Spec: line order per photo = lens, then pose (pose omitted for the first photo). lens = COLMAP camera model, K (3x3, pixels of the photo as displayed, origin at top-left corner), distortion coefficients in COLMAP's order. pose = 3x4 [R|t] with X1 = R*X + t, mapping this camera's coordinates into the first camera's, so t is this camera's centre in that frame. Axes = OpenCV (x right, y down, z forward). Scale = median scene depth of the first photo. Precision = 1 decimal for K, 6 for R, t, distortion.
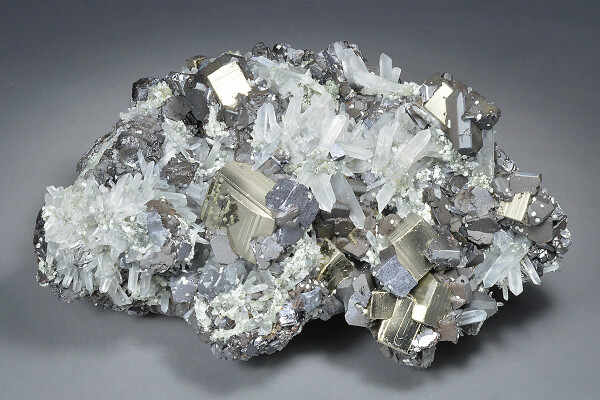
lens RADIAL K [[1619.7, 0, 300.0], [0, 1619.7, 200.0], [0, 0, 1]] dist [-0.139670, 0.624615]
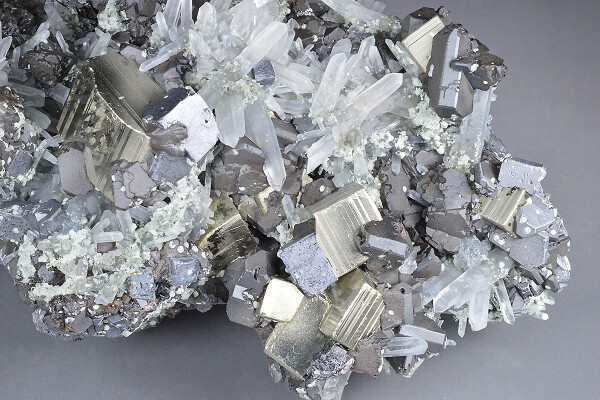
lens RADIAL K [[1619.7, 0, 300.0], [0, 1619.7, 200.0], [0, 0, 1]] dist [-0.139670, 0.624615]
pose [[0.977780, 0.207918, -0.026761, 0.067125], [-0.209389, 0.974811, -0.076816, 0.073517], [0.010116, 0.080713, 0.996686, 0.304748]]
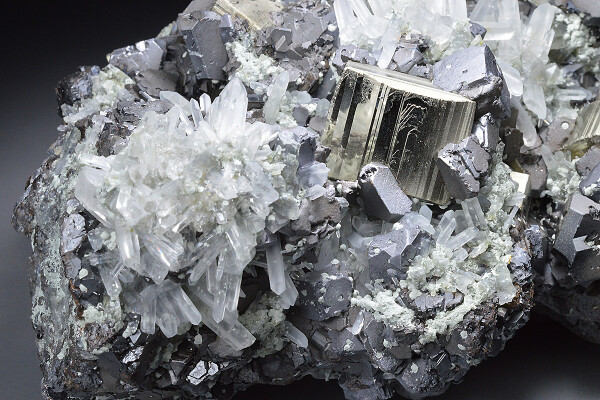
lens RADIAL K [[1619.7, 0, 300.0], [0, 1619.7, 200.0], [0, 0, 1]] dist [-0.139670, 0.624615]
pose [[0.883526, -0.224001, 0.411345, -0.316756], [0.332841, 0.918166, -0.214914, 0.147535], [-0.329542, 0.326795, 0.885780, 0.476586]]
